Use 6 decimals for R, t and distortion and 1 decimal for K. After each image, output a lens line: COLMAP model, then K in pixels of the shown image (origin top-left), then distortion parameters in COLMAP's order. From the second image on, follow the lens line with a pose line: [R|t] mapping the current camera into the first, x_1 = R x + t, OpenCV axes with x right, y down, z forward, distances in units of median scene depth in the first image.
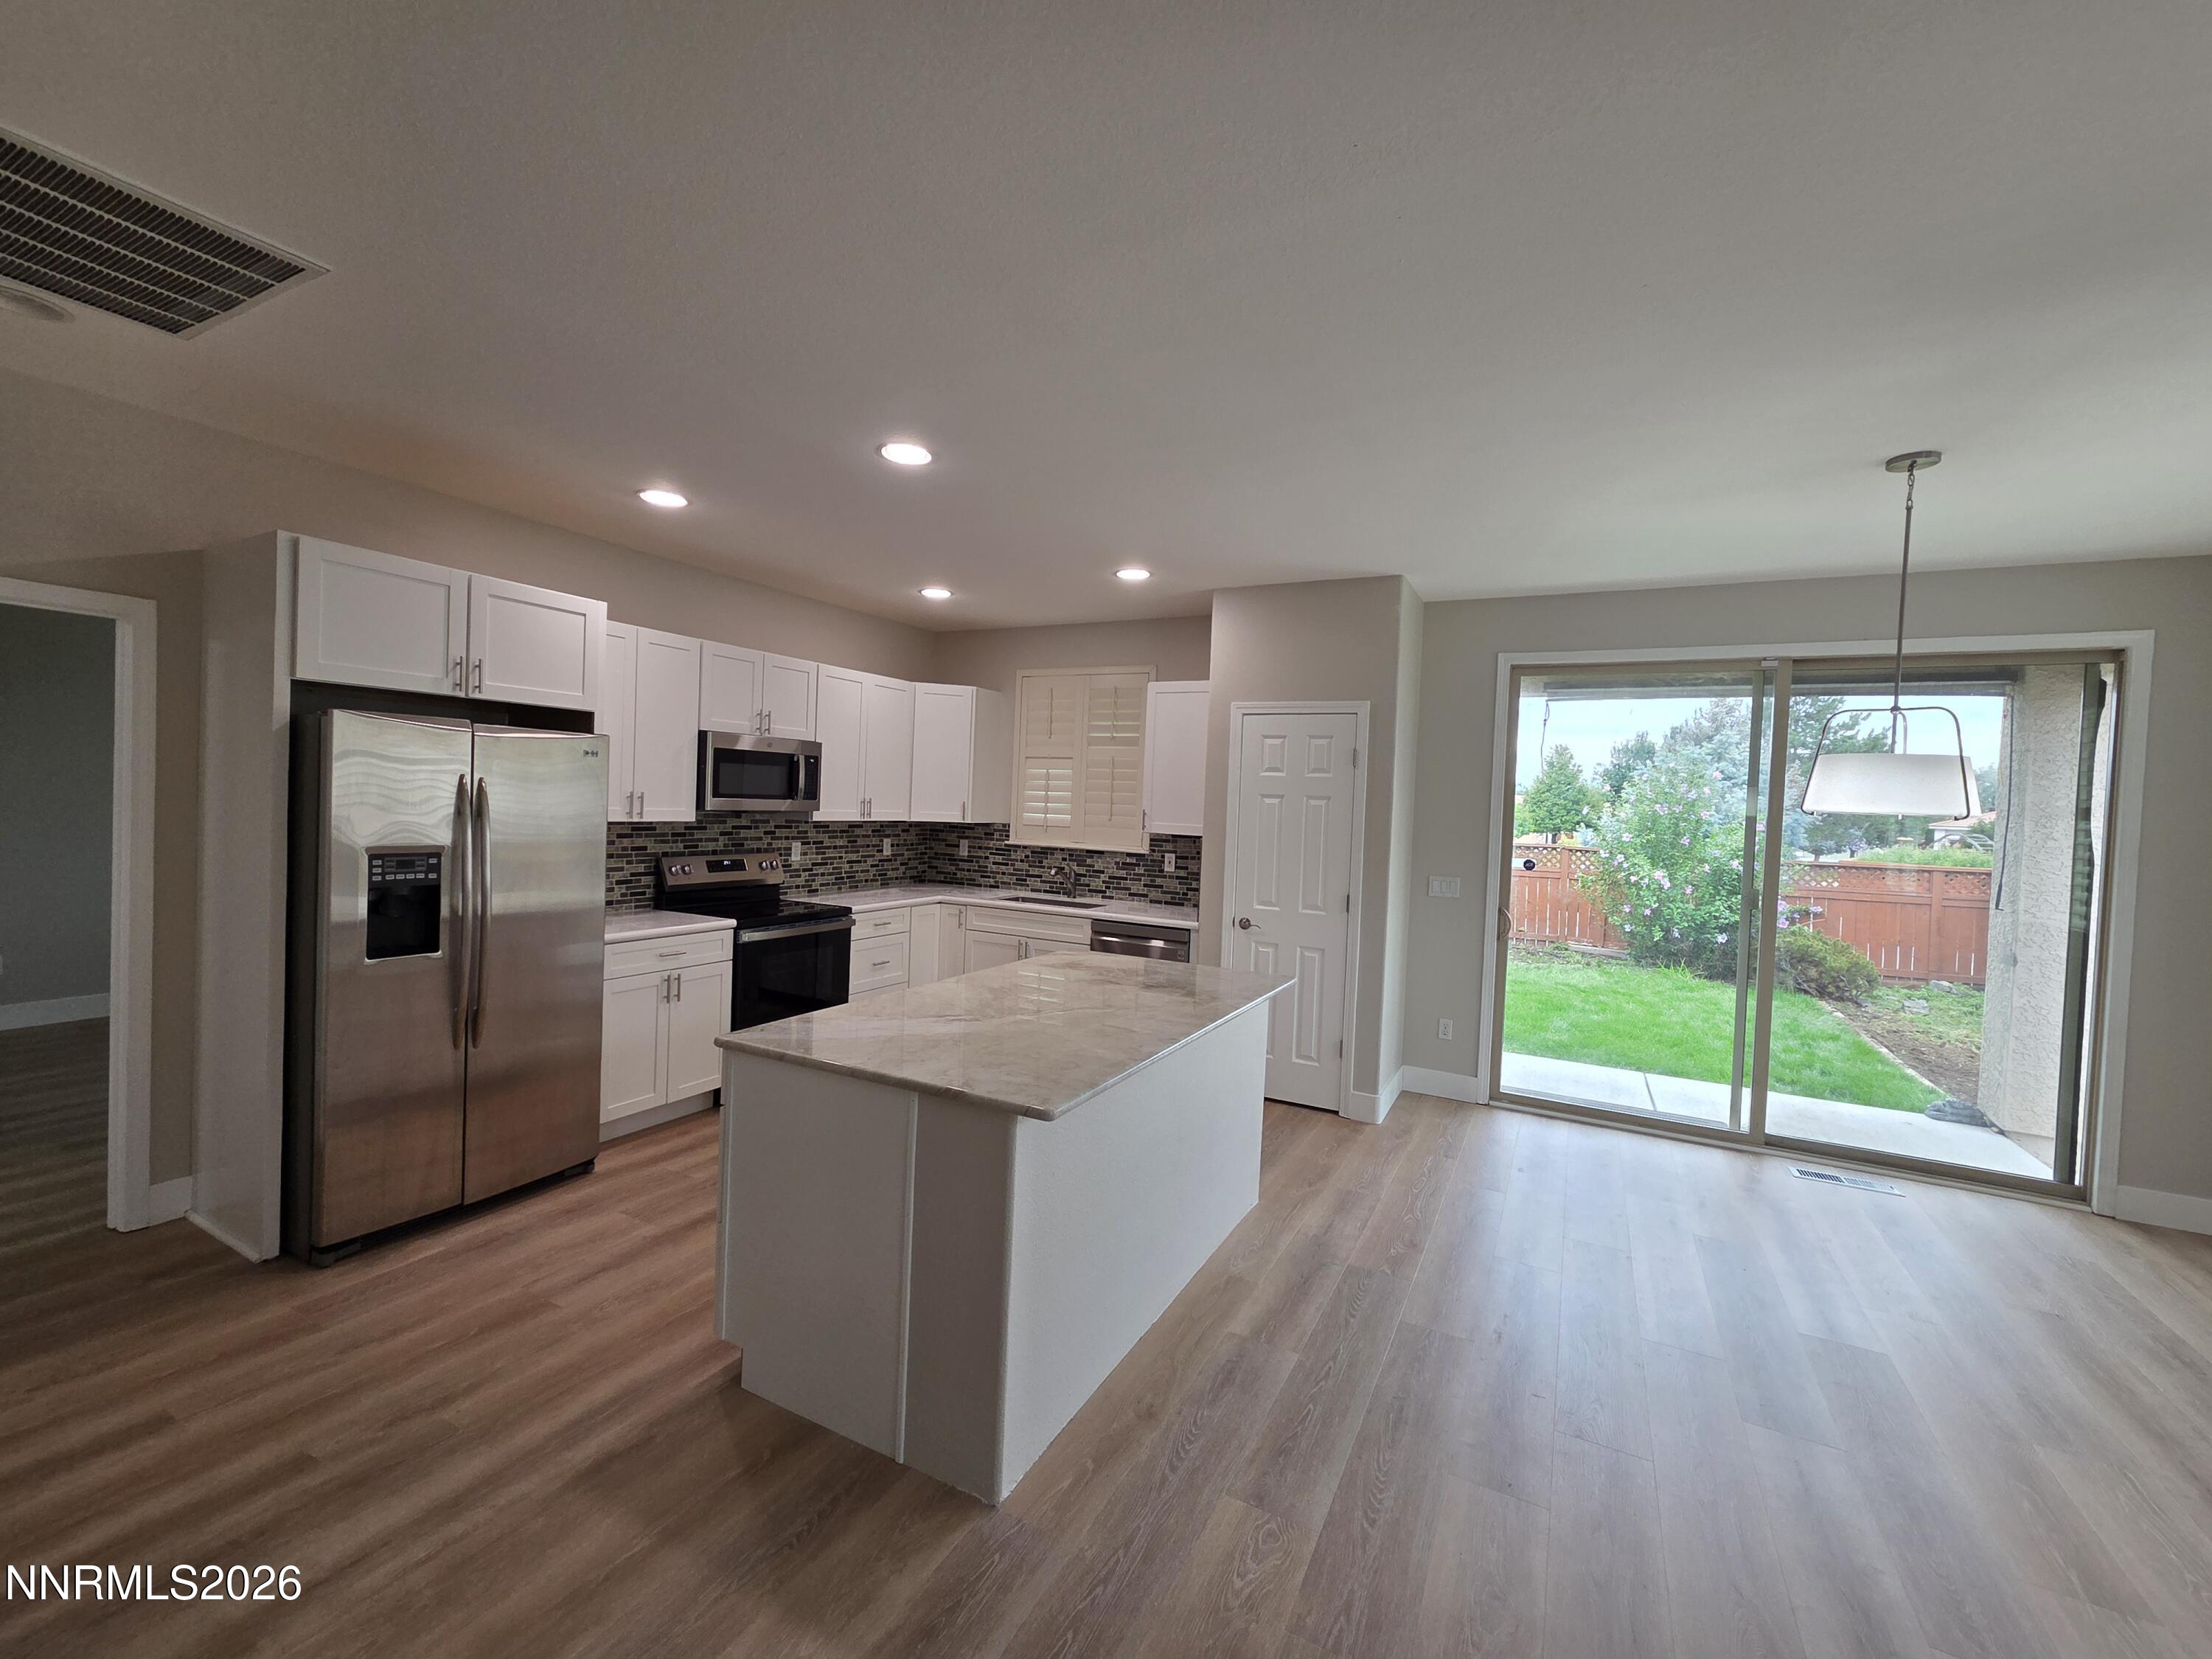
lens RADIAL K [[899.9, 0, 1108.2], [0, 899.9, 824.5], [0, 0, 1]] dist [0.003901, -0.000916]
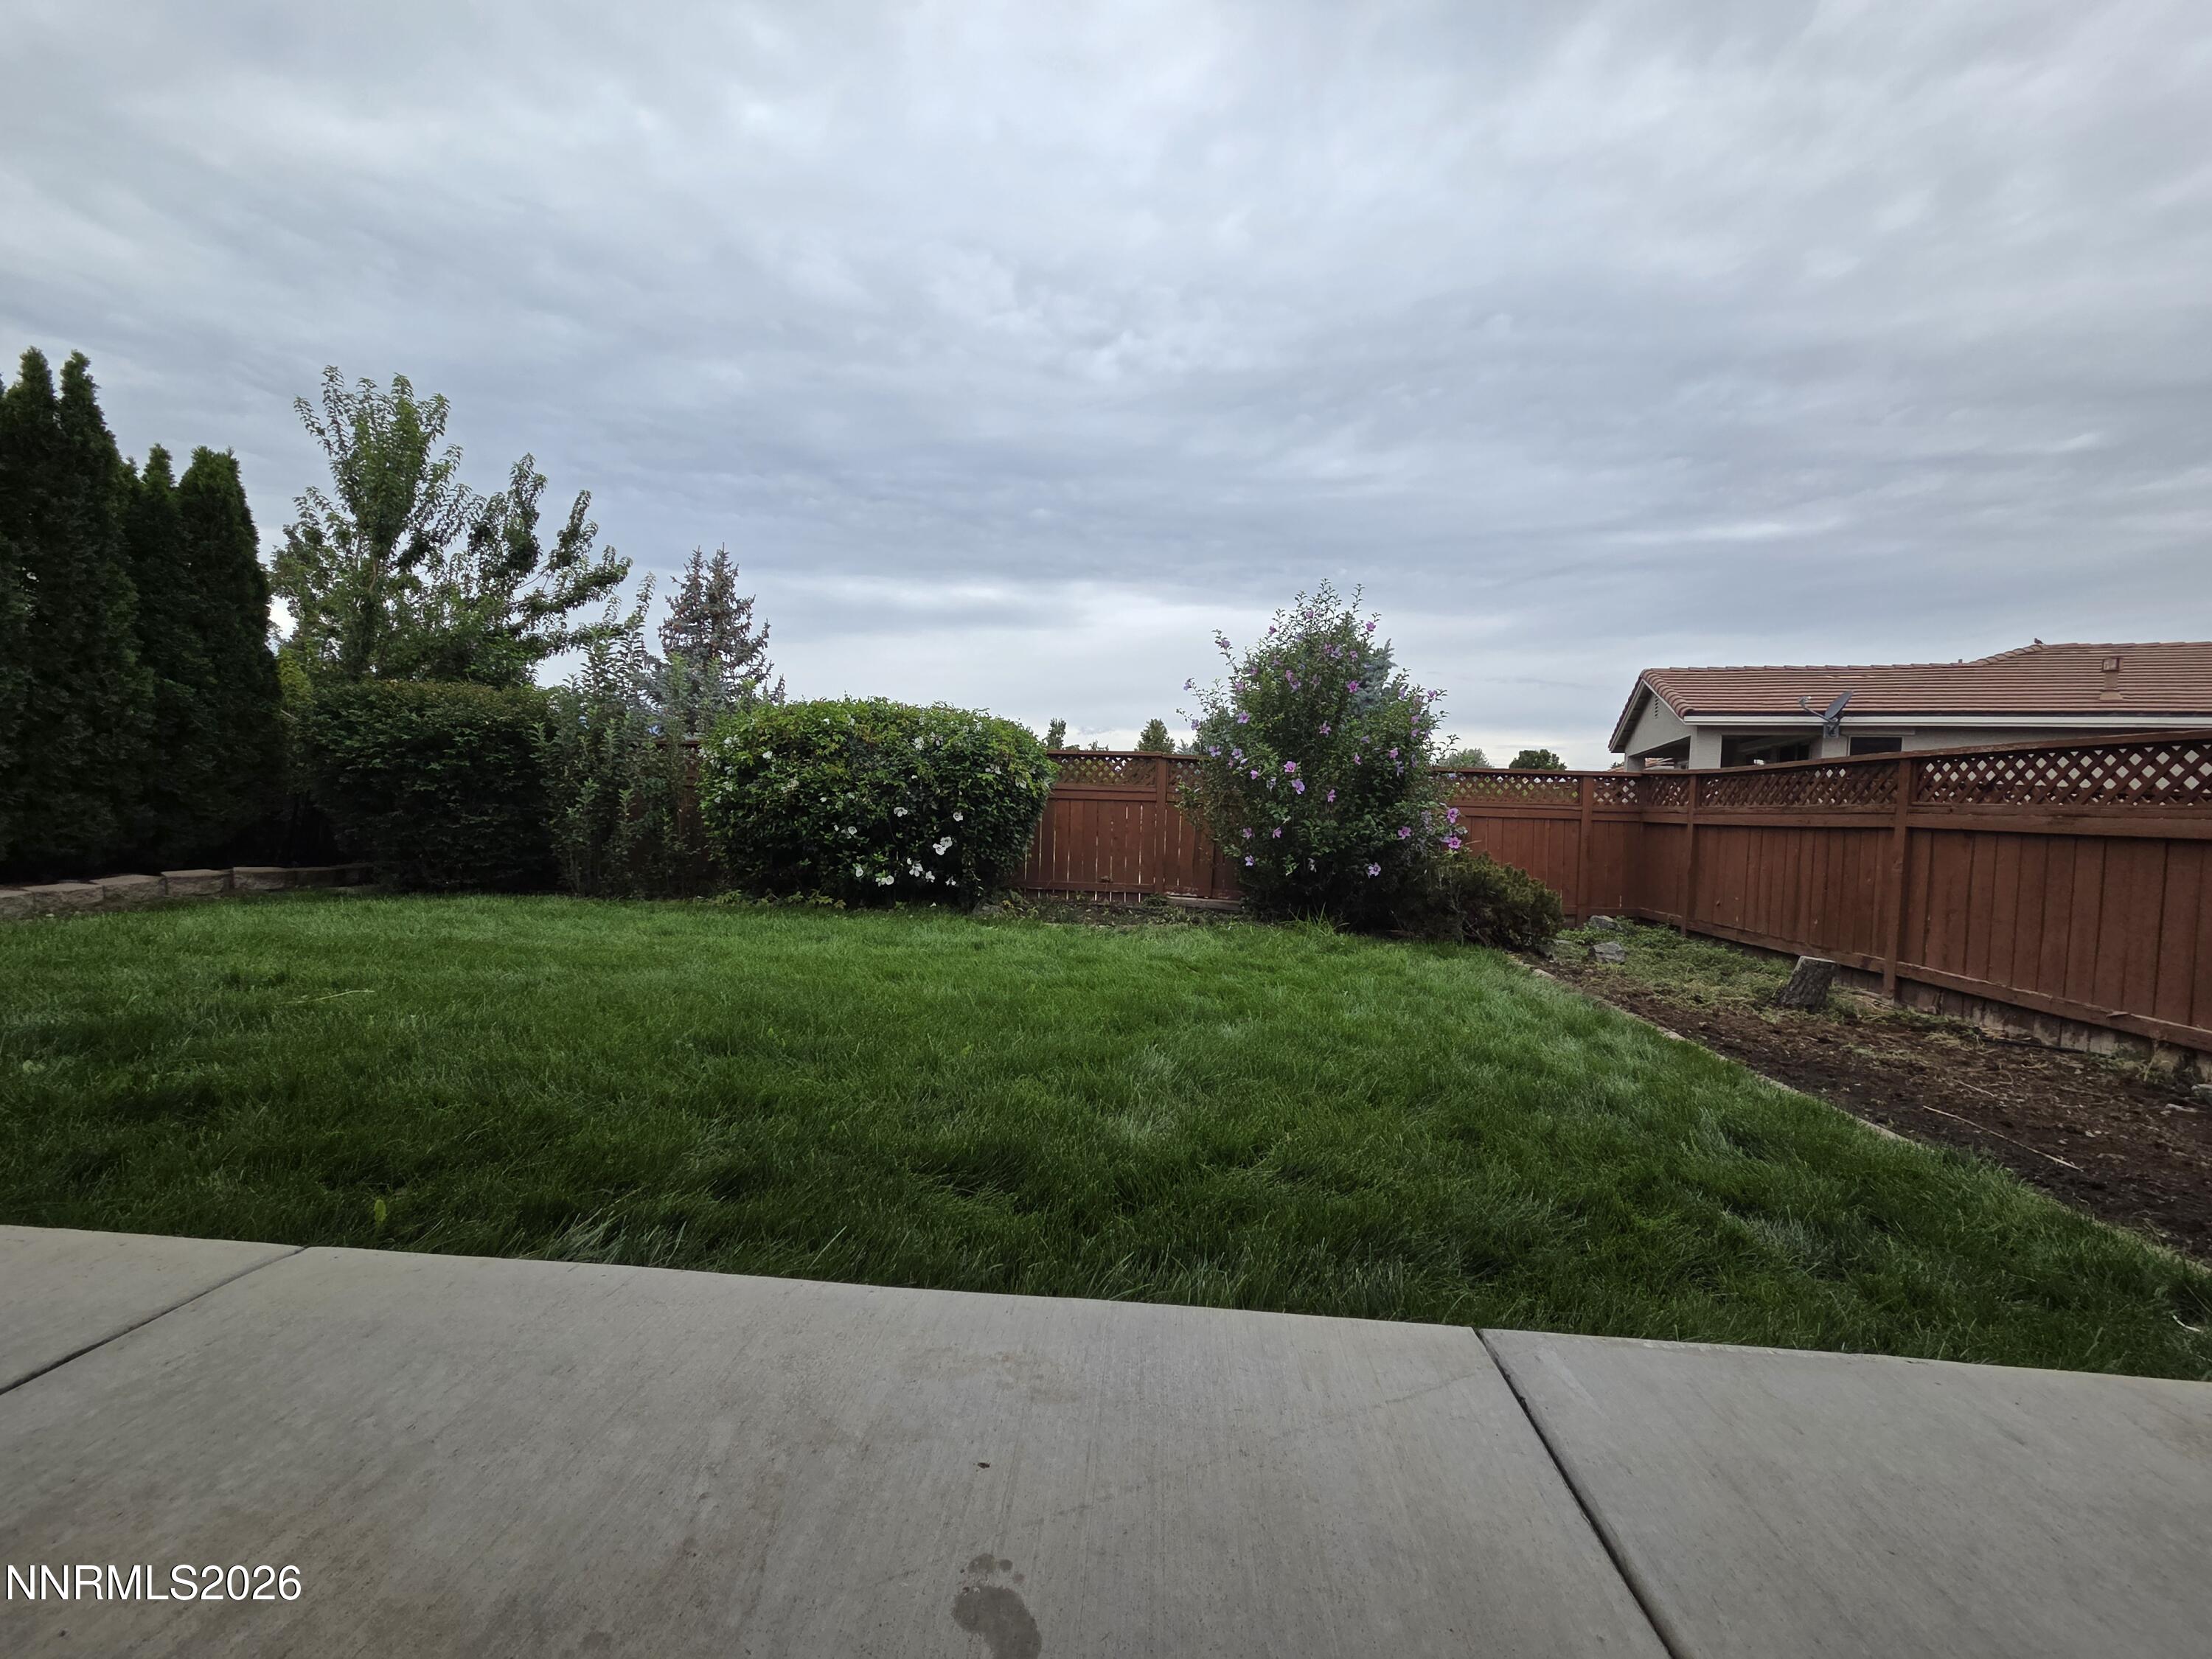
lens RADIAL K [[899.9, 0, 1118.2], [0, 899.9, 816.5], [0, 0, 1]] dist [0.003901, -0.000916]
pose [[0.911600, -0.010033, 0.410955, 0.543355], [0.006235, 0.999925, 0.010582, 0.180168], [-0.411030, -0.007085, 0.911594, 1.082645]]
